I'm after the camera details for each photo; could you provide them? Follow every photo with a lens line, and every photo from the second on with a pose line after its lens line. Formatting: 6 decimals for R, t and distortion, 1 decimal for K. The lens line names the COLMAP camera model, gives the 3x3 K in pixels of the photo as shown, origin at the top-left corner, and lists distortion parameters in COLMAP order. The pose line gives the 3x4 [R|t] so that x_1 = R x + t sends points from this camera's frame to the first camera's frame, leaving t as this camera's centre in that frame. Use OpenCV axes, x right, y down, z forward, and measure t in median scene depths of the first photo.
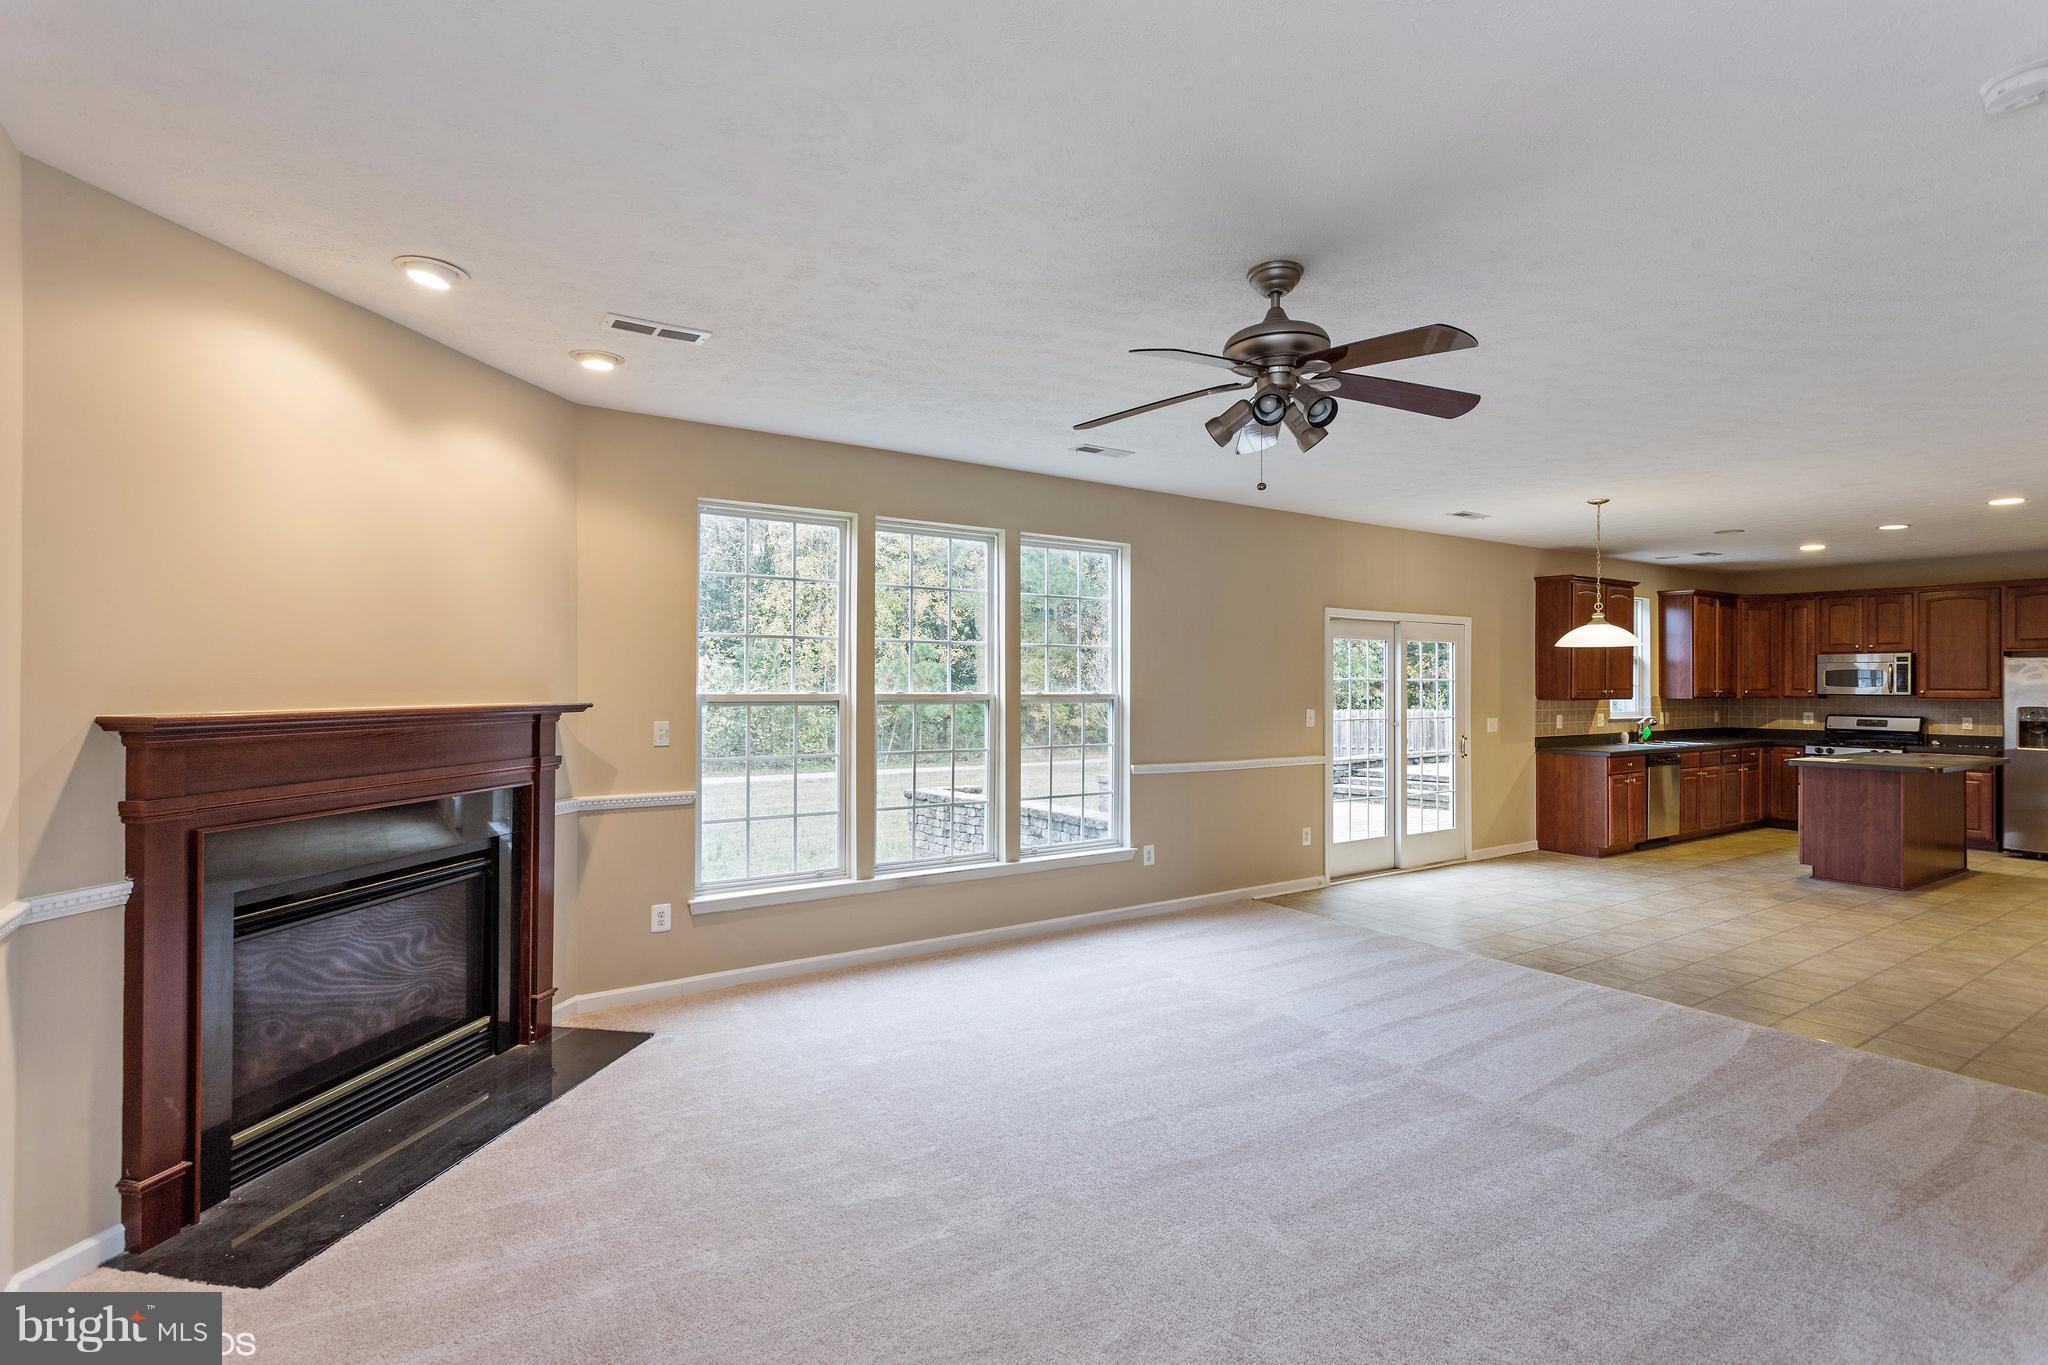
lens RADIAL K [[1001.9, 0, 1014.2], [0, 1001.9, 678.9], [0, 0, 1]] dist [0.017501, 0.000080]
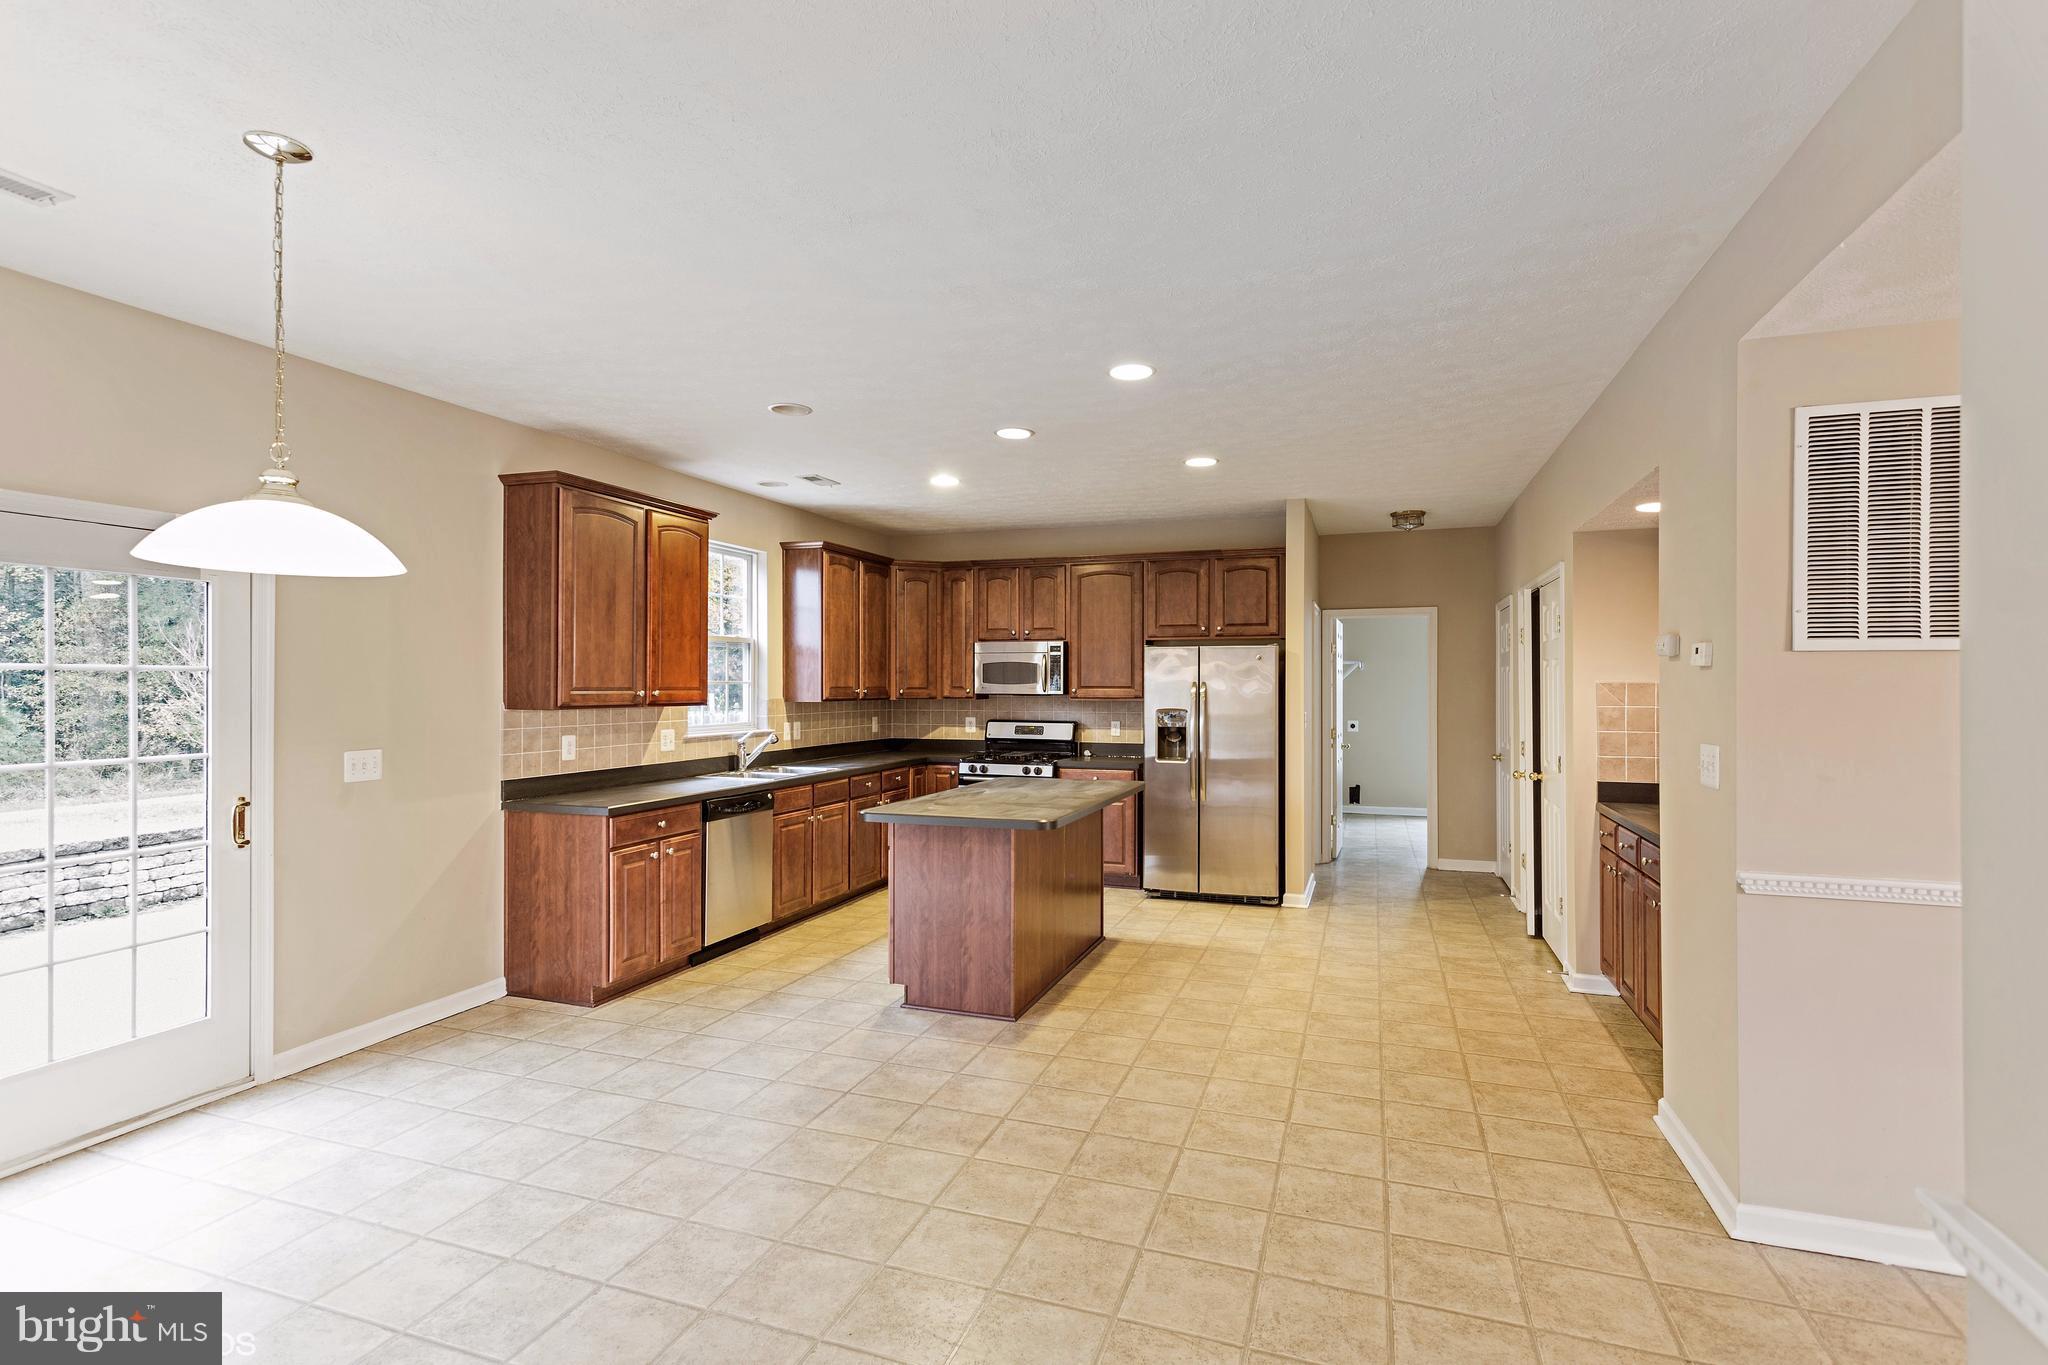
lens RADIAL K [[1001.9, 0, 1014.2], [0, 1001.9, 678.9], [0, 0, 1]] dist [0.017501, 0.000080]
pose [[0.813082, 0.002205, 0.582145, 0.399226], [-0.002484, 0.999997, -0.000318, 0.004054], [-0.582144, -0.001187, 0.813085, 0.389704]]
